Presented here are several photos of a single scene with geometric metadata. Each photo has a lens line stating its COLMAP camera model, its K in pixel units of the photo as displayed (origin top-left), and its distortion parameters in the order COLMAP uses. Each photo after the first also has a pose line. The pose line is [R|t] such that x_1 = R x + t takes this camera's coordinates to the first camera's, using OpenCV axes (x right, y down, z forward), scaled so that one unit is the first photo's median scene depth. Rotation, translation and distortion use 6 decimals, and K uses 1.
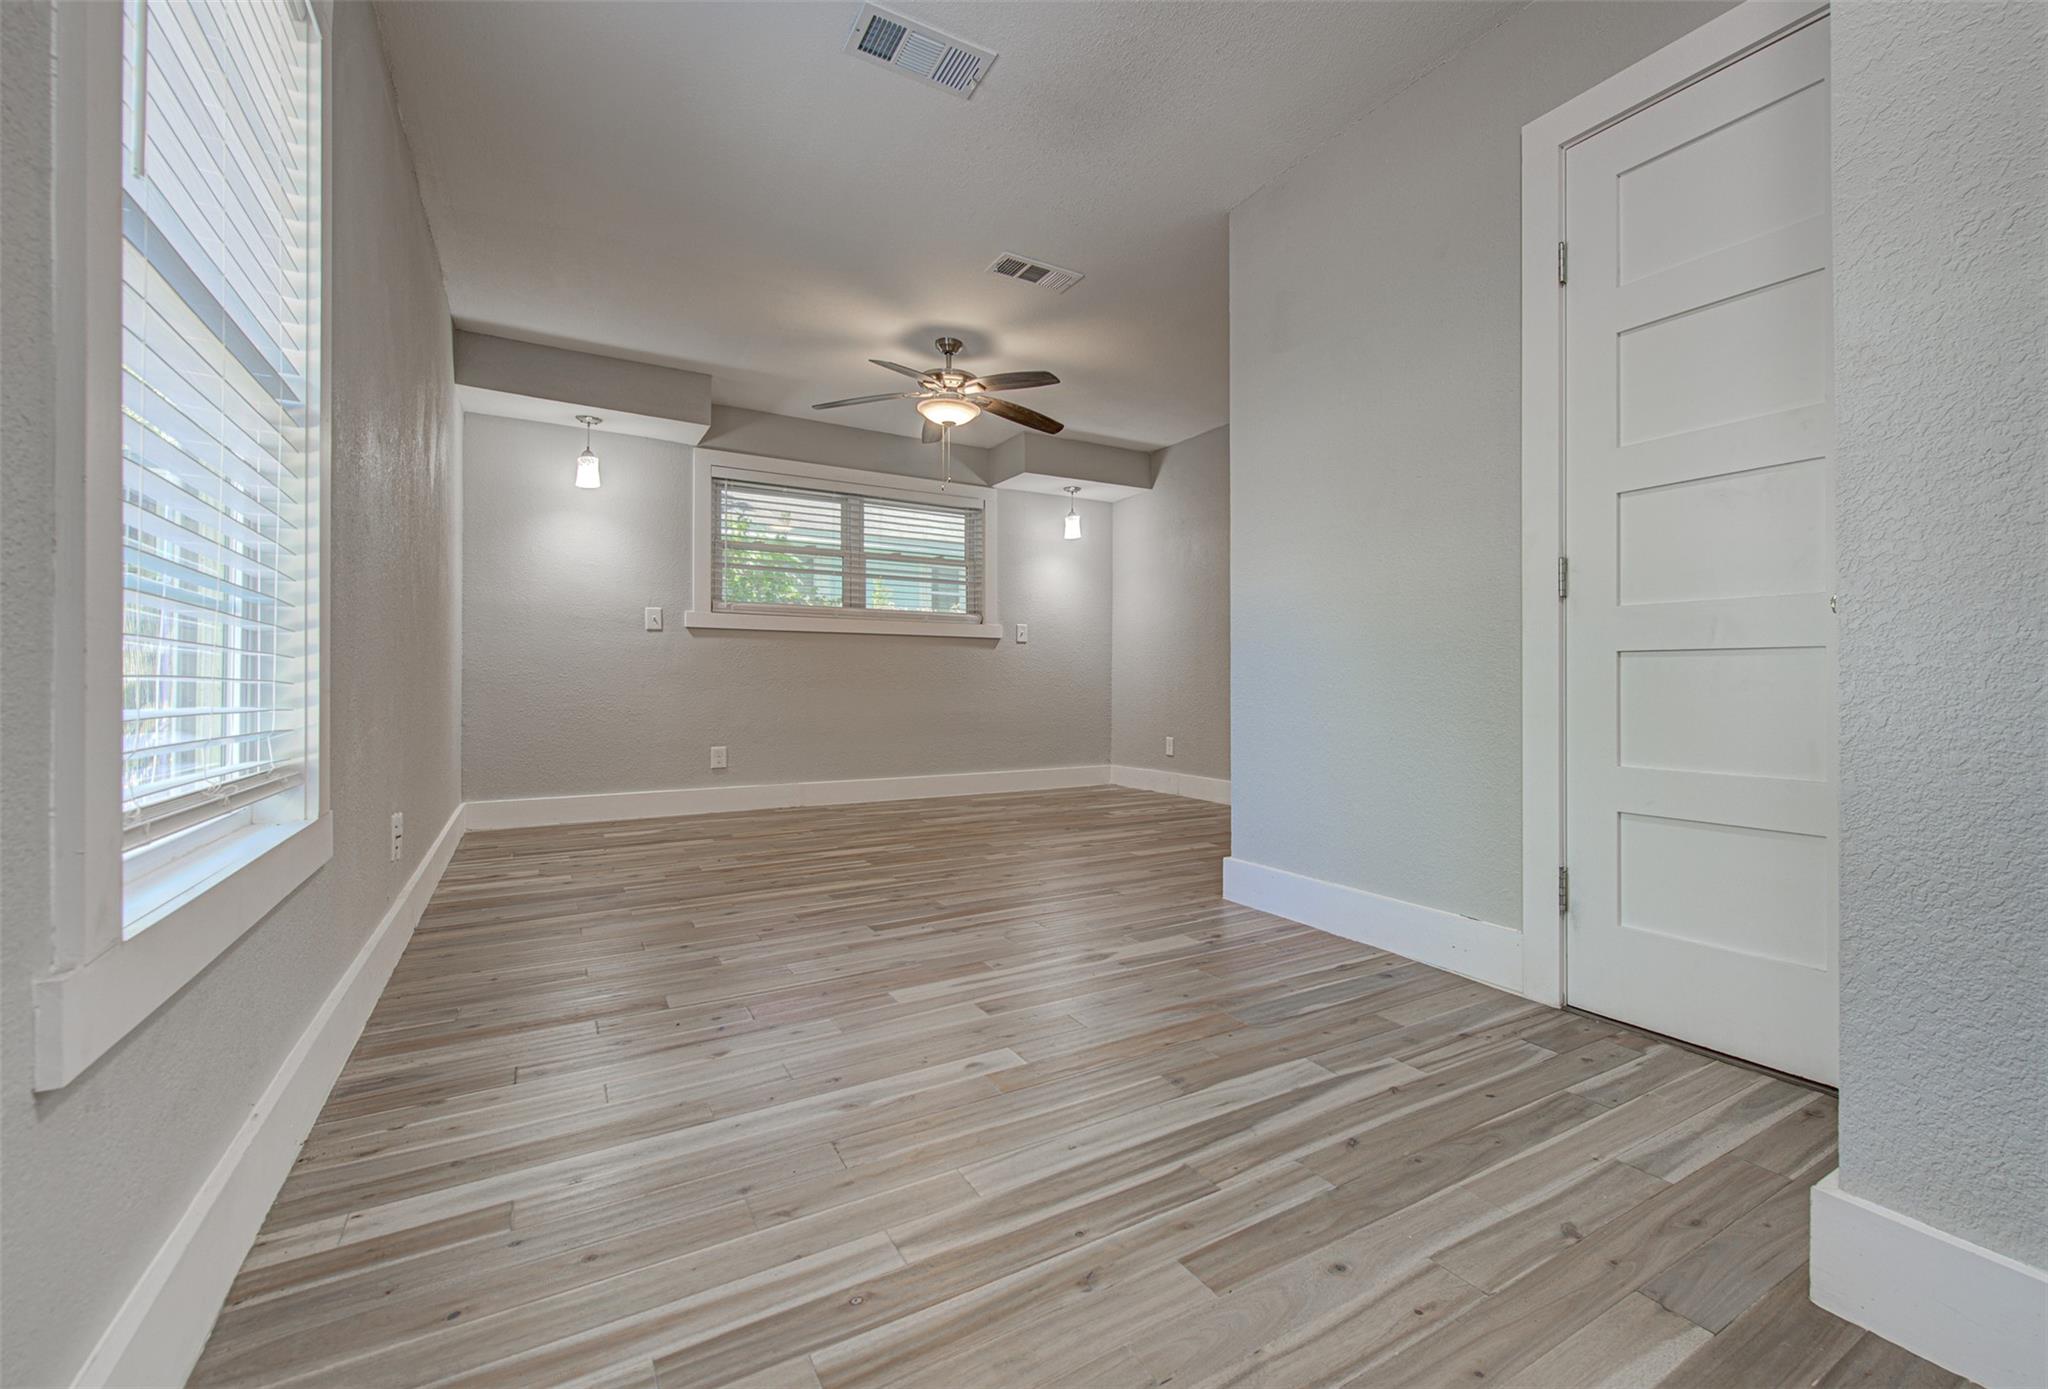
lens RADIAL K [[834.6, 0, 1038.5], [0, 834.6, 681.9], [0, 0, 1]] dist [0.001728, 0.000040]
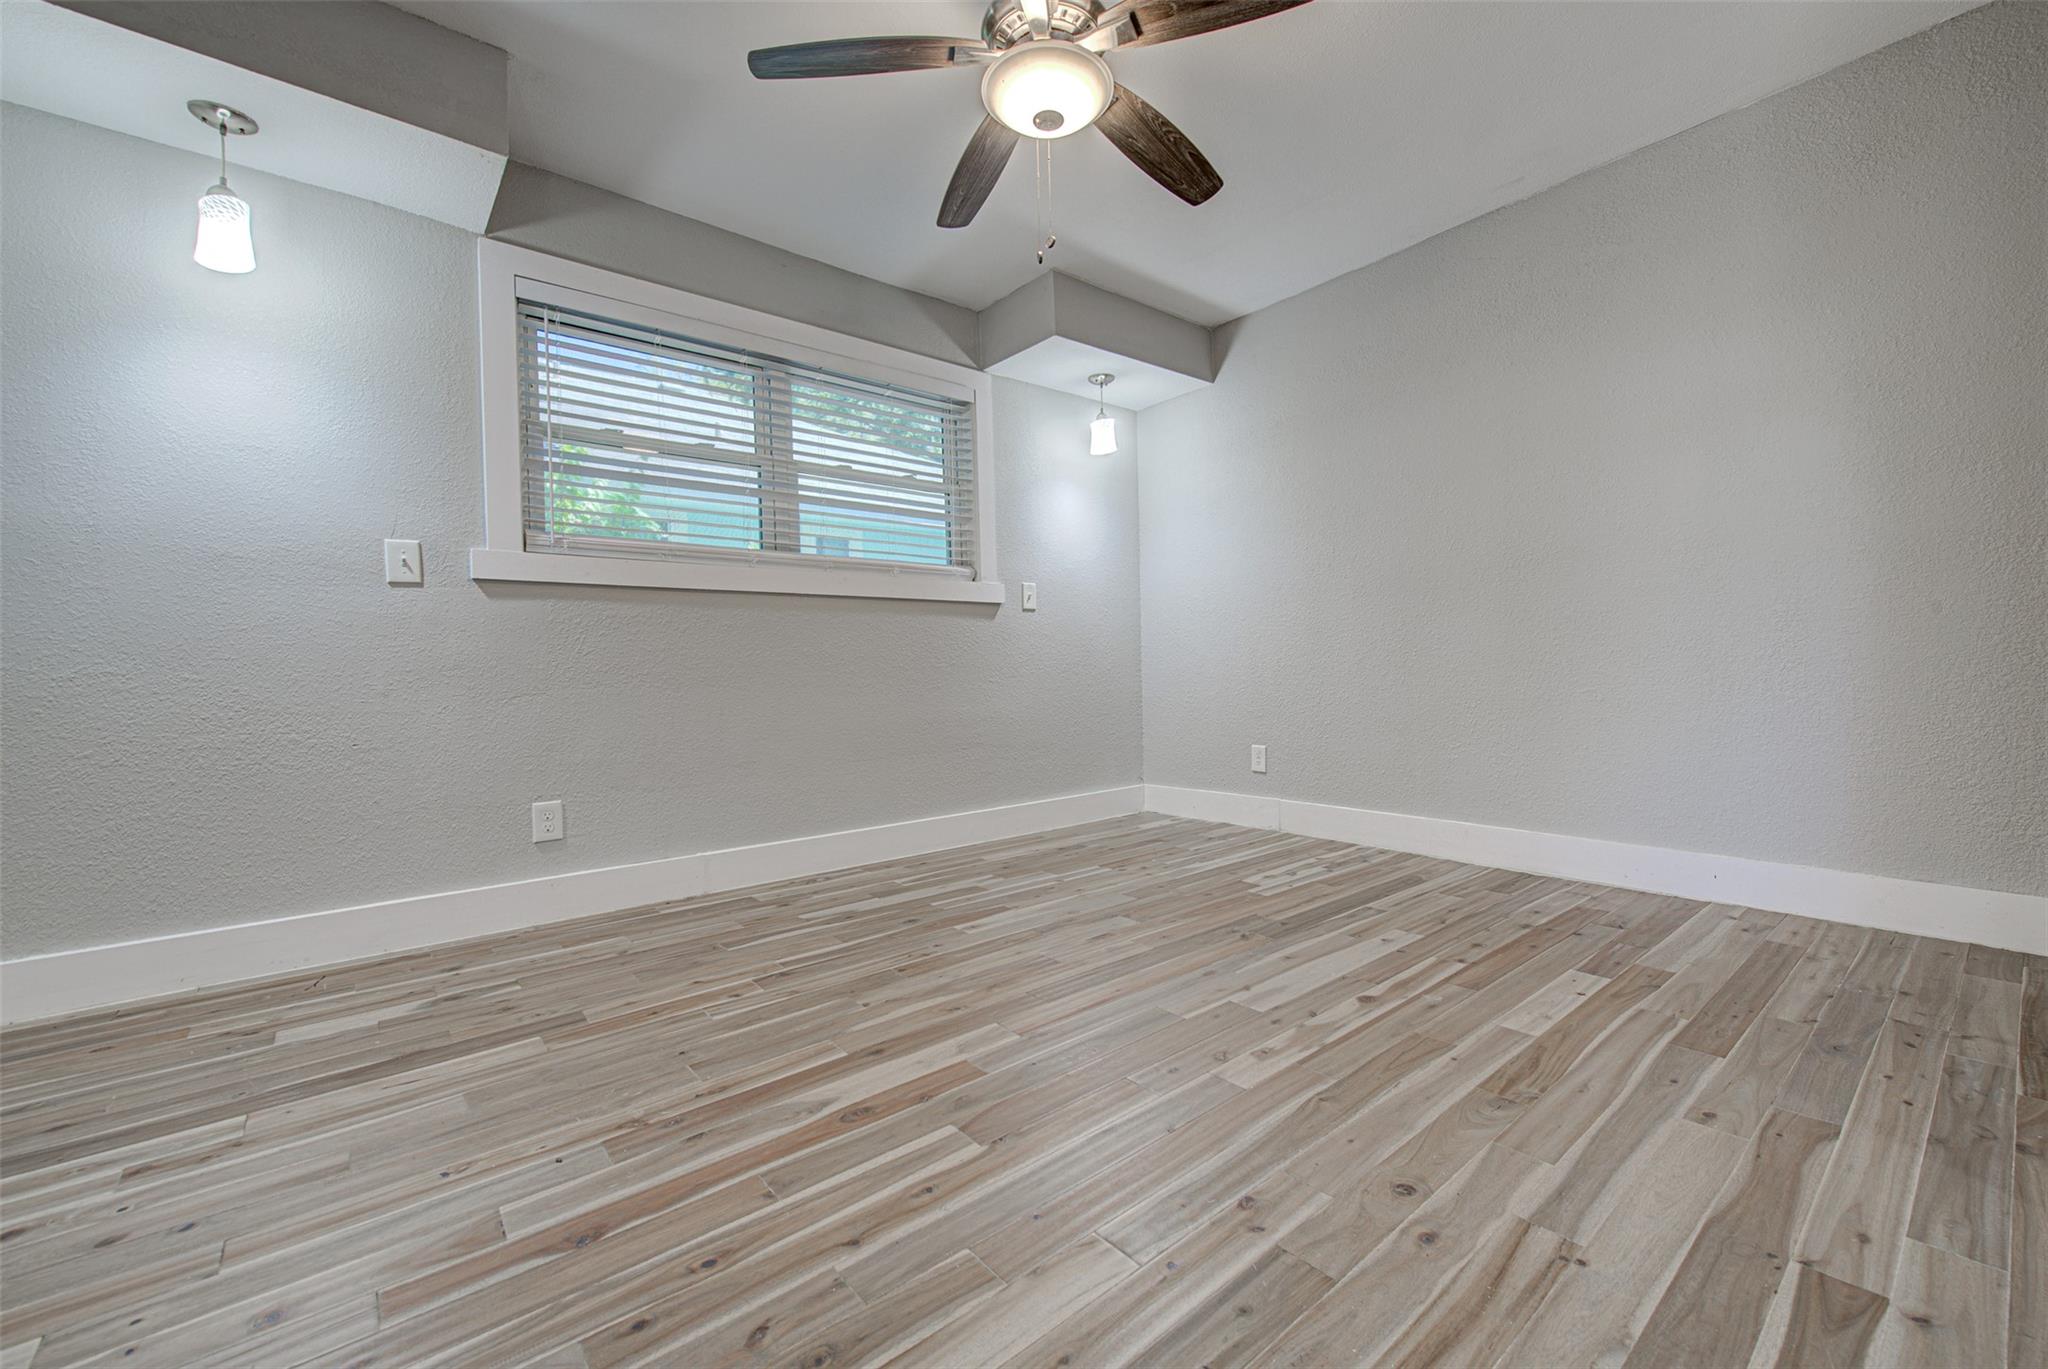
lens RADIAL K [[827.1, 0, 1012.4], [0, 827.1, 680.4], [0, 0, 1]] dist [-0.002855, -0.000213]
pose [[0.988300, -0.025477, 0.150377, -0.148153], [0.023206, 0.999589, 0.016837, -0.002406], [-0.150744, -0.013150, 0.988485, 0.385753]]
